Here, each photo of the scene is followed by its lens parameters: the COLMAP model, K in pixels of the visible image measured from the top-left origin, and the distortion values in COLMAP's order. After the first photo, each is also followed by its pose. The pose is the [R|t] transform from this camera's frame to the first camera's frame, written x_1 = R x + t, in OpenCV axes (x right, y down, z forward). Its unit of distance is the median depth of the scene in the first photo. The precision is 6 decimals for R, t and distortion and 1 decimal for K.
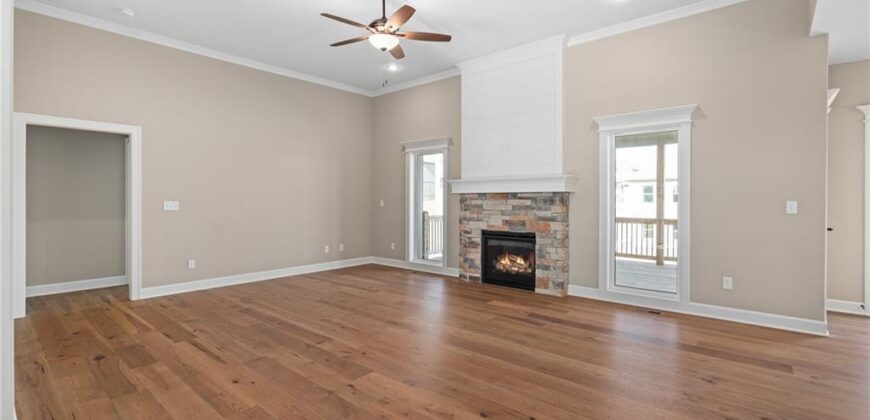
lens RADIAL K [[395.0, 0, 432.1], [0, 395.0, 201.8], [0, 0, 1]] dist [-0.002515, 0.000028]
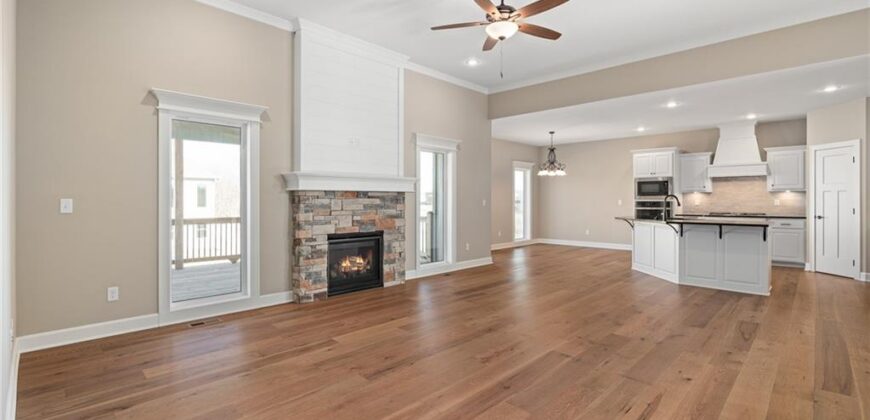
lens RADIAL K [[395.0, 0, 434.8], [0, 395.0, 202.7], [0, 0, 1]] dist [-0.002515, 0.000028]
pose [[0.053661, -0.008406, 0.998524, -0.780318], [0.003800, 0.999959, 0.008214, -0.002680], [-0.998552, 0.003354, 0.053691, 0.809598]]
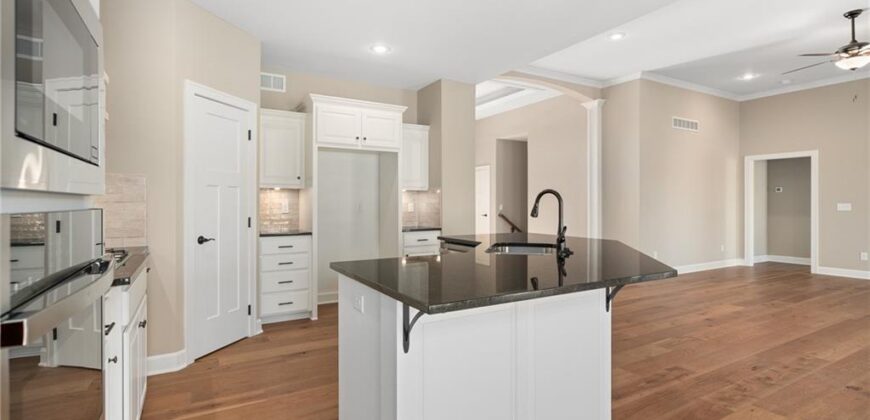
lens RADIAL K [[416.1, 0, 435.7], [0, 416.1, 203.3], [0, 0, 1]] dist [-0.005607, 0.002674]
pose [[-0.321542, -0.003983, -0.946887, 1.011422], [-0.002186, 0.999992, -0.003464, 0.005287], [0.946893, 0.000956, -0.321548, 0.183050]]
